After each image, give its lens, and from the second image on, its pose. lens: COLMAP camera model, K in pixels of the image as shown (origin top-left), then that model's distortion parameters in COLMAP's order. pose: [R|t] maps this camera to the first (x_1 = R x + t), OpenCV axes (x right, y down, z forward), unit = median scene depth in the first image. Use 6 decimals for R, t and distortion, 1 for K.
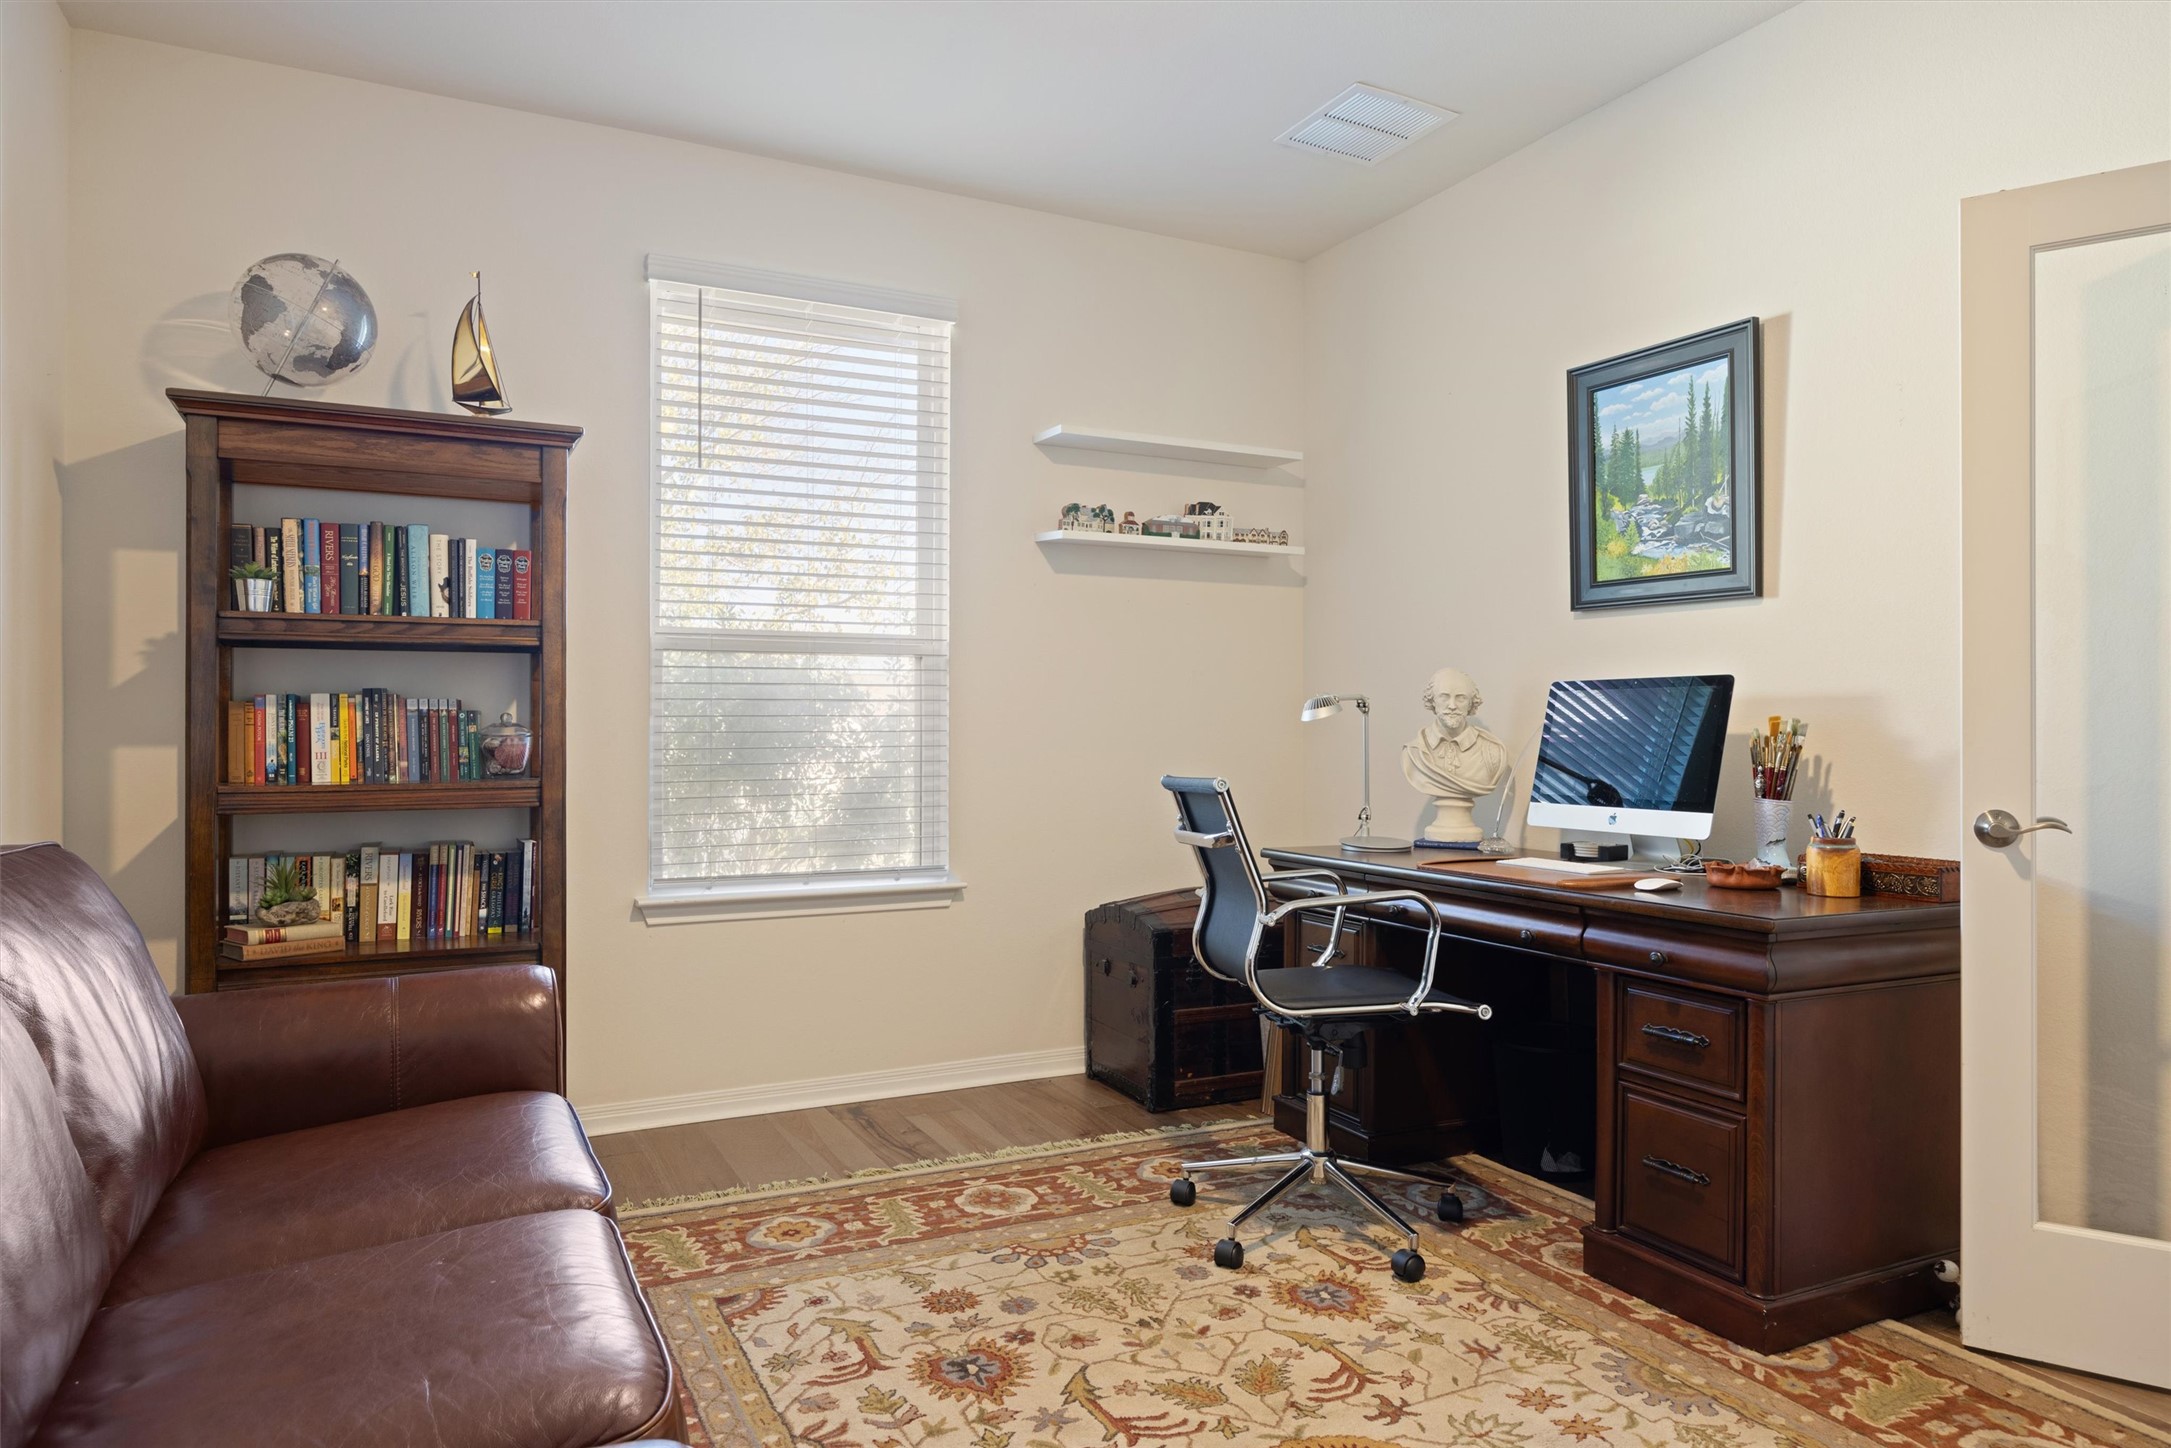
lens RADIAL K [[1293.7, 0, 1085.5], [0, 1293.7, 724.0], [0, 0, 1]] dist [-0.002800, -0.000500]
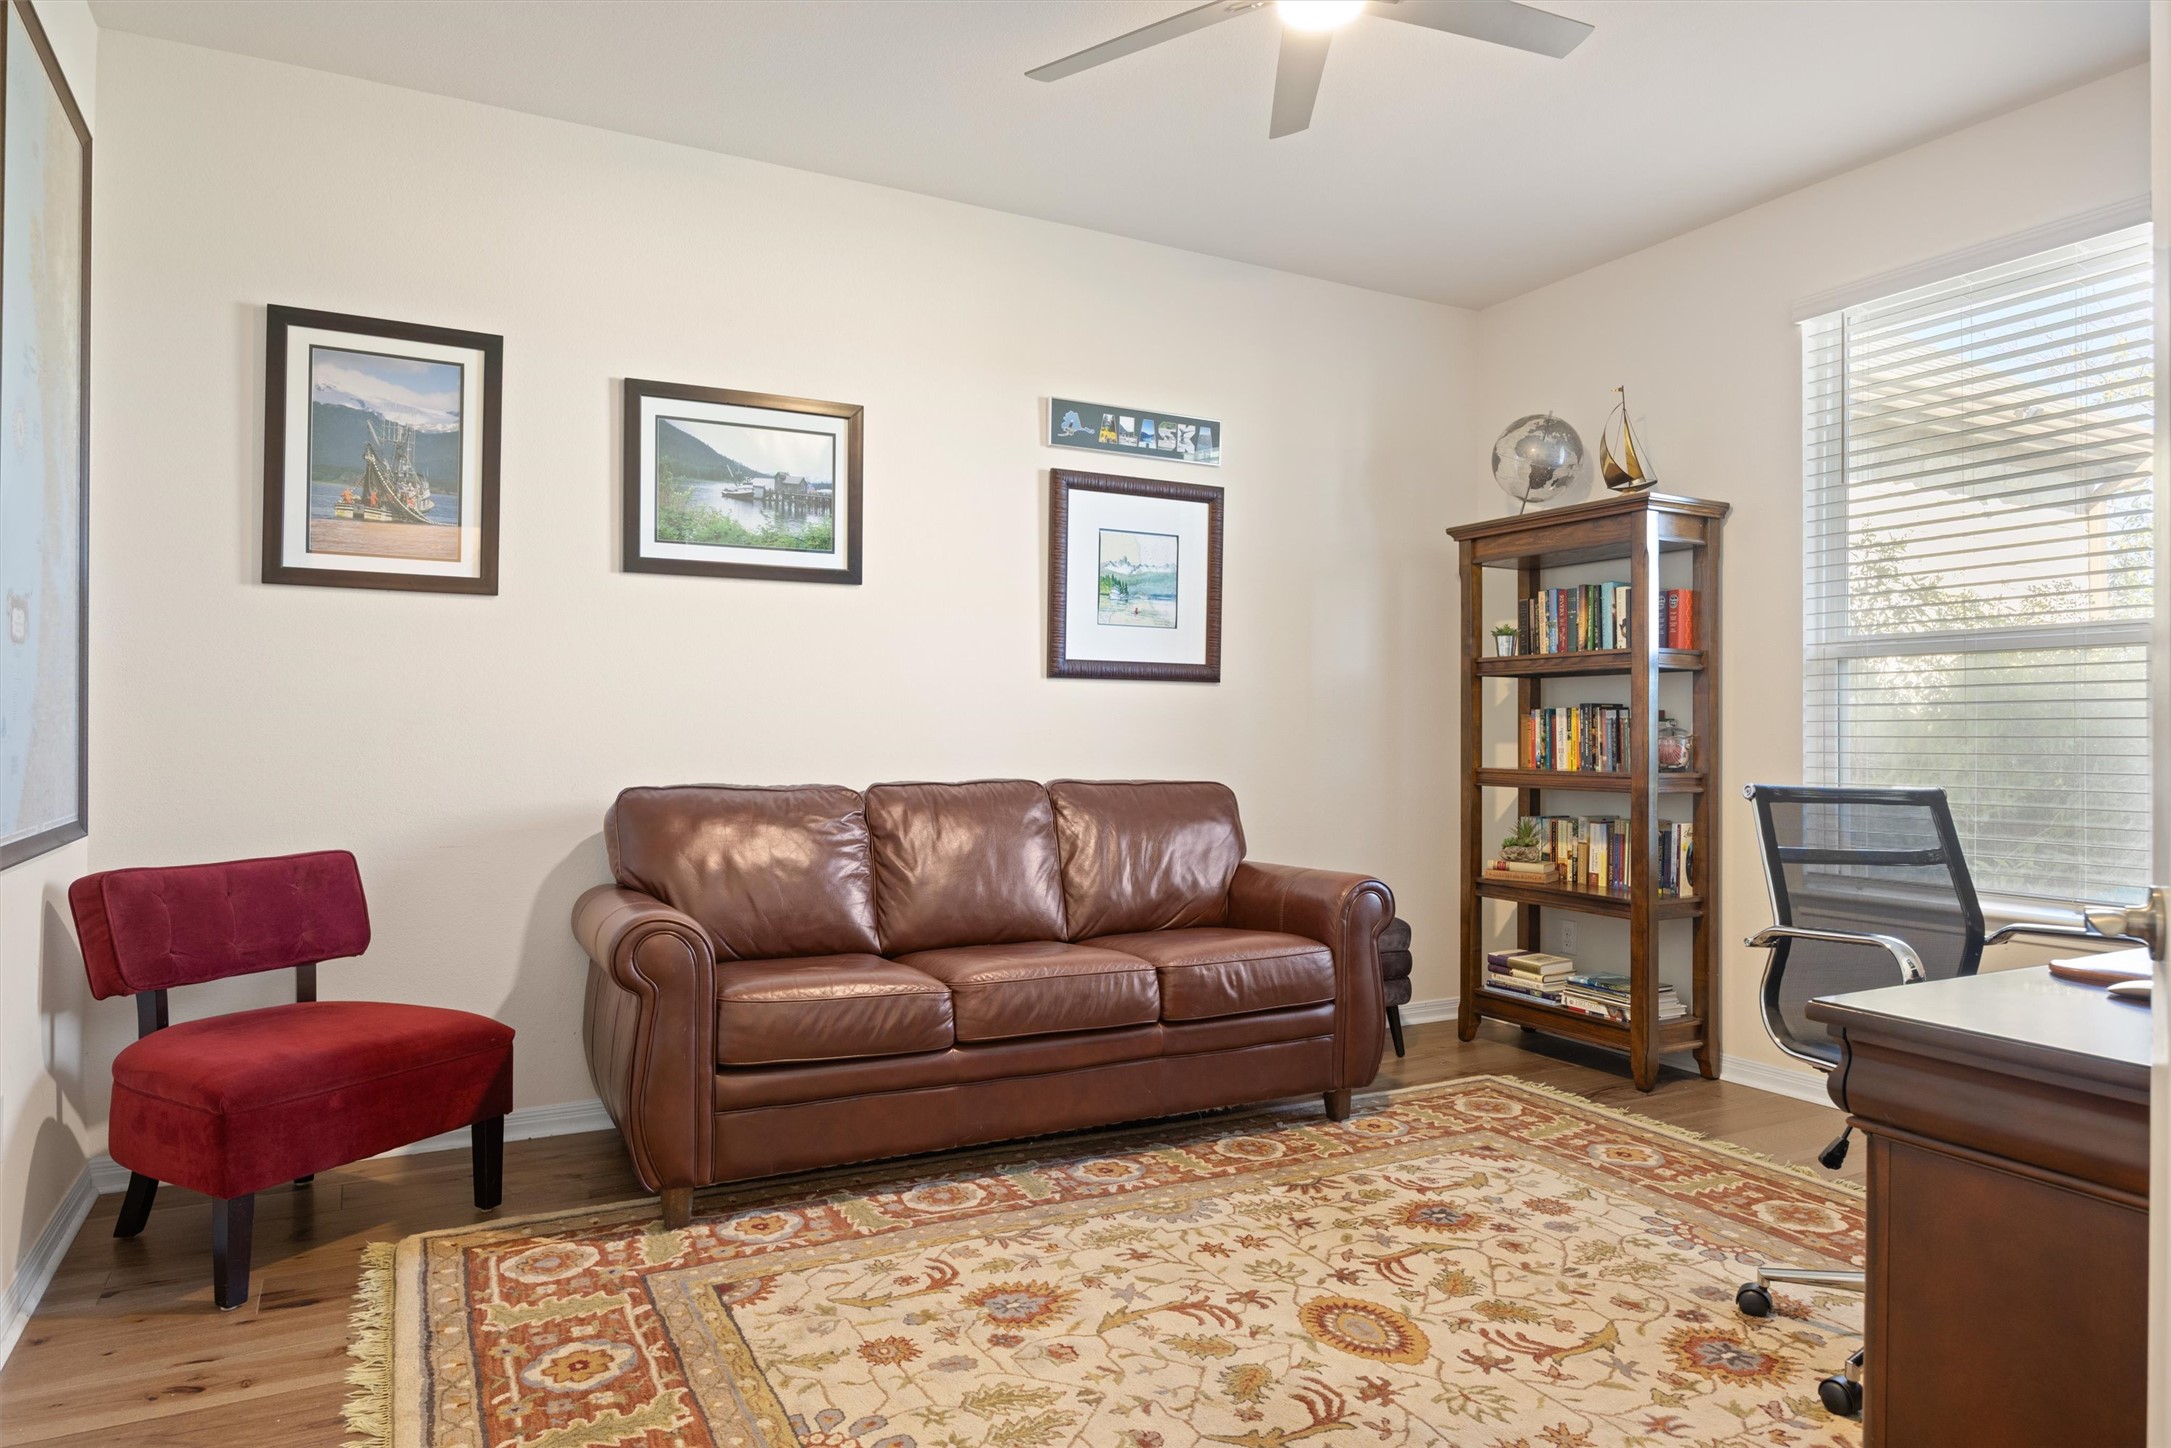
lens RADIAL K [[1293.7, 0, 1085.5], [0, 1293.7, 724.0], [0, 0, 1]] dist [-0.002800, -0.000500]
pose [[0.053329, -0.007204, -0.998551, 0.971461], [-0.003170, 0.999968, -0.007384, 0.008129], [0.998572, 0.003559, 0.053305, 0.457381]]
